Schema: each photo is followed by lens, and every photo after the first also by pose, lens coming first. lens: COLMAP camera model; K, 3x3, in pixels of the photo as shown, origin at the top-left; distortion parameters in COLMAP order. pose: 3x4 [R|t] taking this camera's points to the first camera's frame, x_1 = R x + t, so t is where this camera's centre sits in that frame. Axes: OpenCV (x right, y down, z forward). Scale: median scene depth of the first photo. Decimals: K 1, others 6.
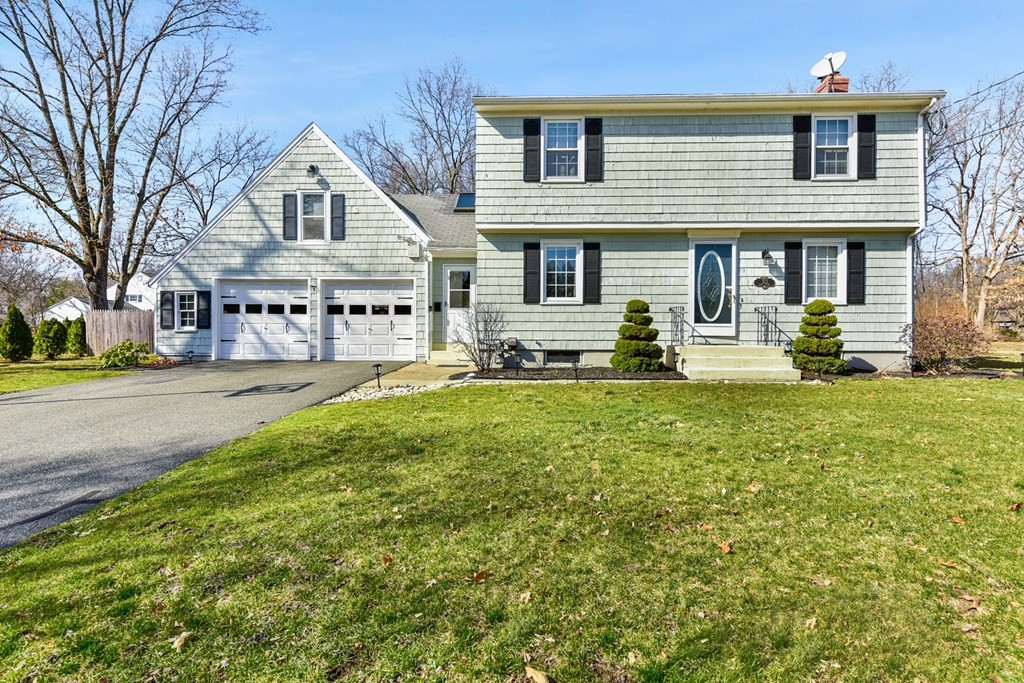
lens RADIAL K [[387.8, 0, 512.0], [0, 387.8, 341.5], [0, 0, 1]] dist [0.015369, -0.000034]
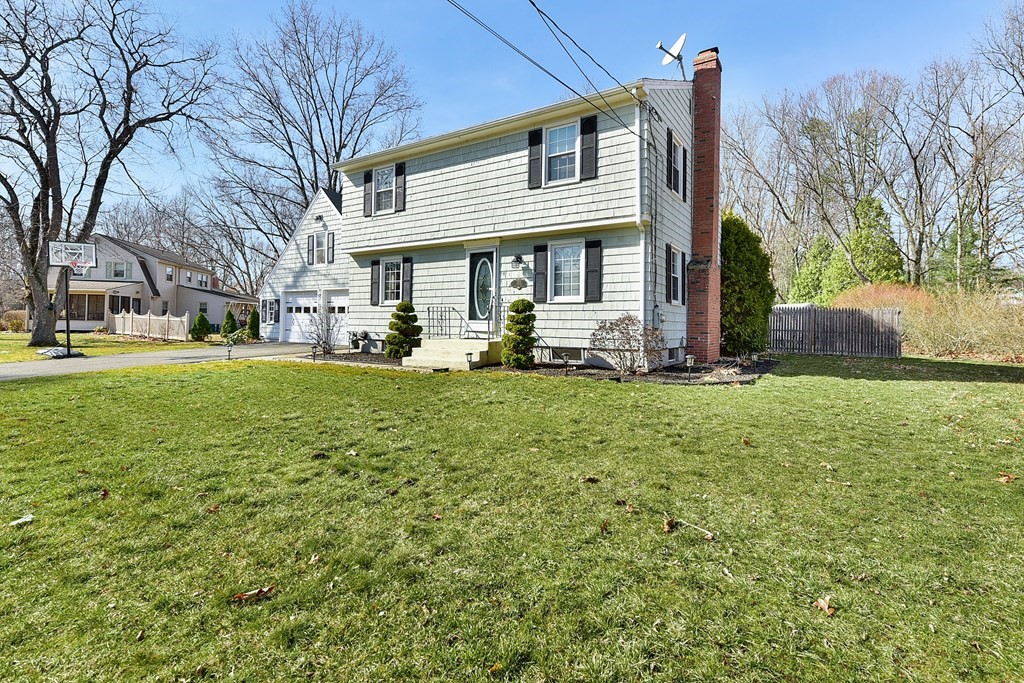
lens RADIAL K [[406.0, 0, 514.4], [0, 406.0, 339.3], [0, 0, 1]] dist [0.014475, 0.000157]
pose [[0.876988, 0.027451, -0.479728, 0.893153], [-0.029723, 0.999554, 0.002861, 0.002265], [0.479593, 0.011750, 0.877413, -0.007744]]
